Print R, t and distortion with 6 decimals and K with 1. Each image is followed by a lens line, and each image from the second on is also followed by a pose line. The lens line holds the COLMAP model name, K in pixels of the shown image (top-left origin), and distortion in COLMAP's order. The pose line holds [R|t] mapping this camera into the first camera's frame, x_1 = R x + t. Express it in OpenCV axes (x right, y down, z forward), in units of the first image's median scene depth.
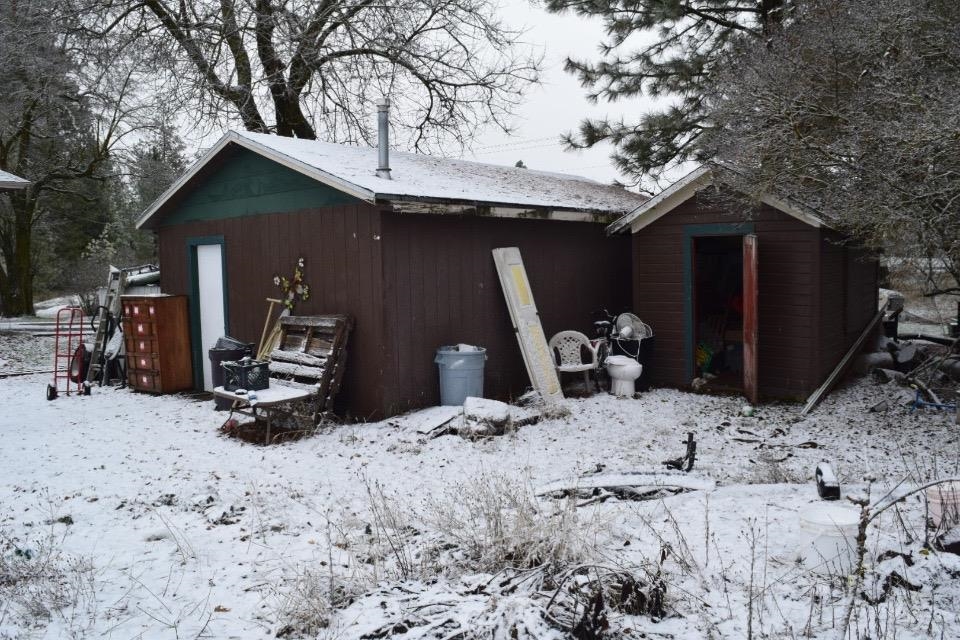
lens RADIAL K [[749.3, 0, 475.2], [0, 749.3, 320.2], [0, 0, 1]] dist [-0.087689, 0.012293]
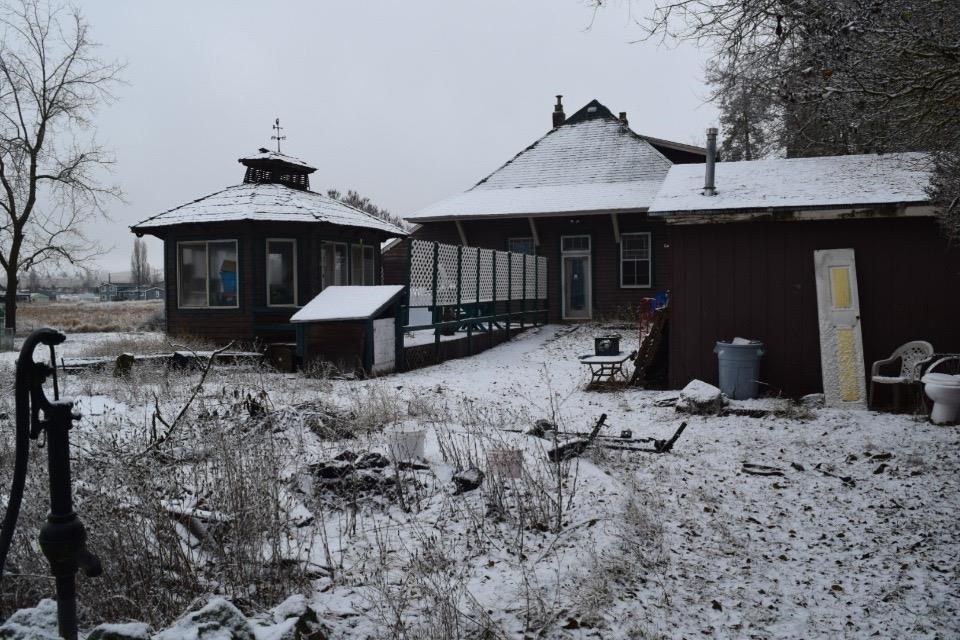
lens RADIAL K [[749.3, 0, 477.3], [0, 749.3, 318.0], [0, 0, 1]] dist [-0.087689, 0.012293]
pose [[0.331580, 0.050245, -0.942088, 0.760825], [-0.066266, 0.997355, 0.029869, -0.003678], [0.941097, 0.052524, 0.334033, 0.221612]]
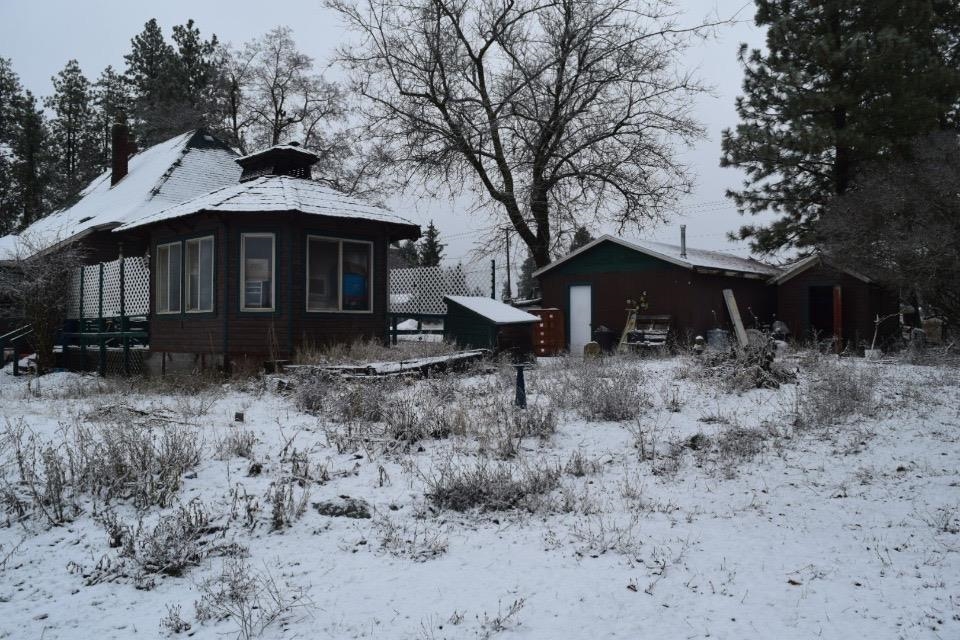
lens RADIAL K [[749.3, 0, 482.0], [0, 749.3, 318.1], [0, 0, 1]] dist [-0.087689, 0.012293]
pose [[0.998786, 0.020788, -0.044659, -0.556104], [-0.024413, 0.996315, -0.082219, 0.177200], [0.042786, 0.083210, 0.995613, -1.156018]]
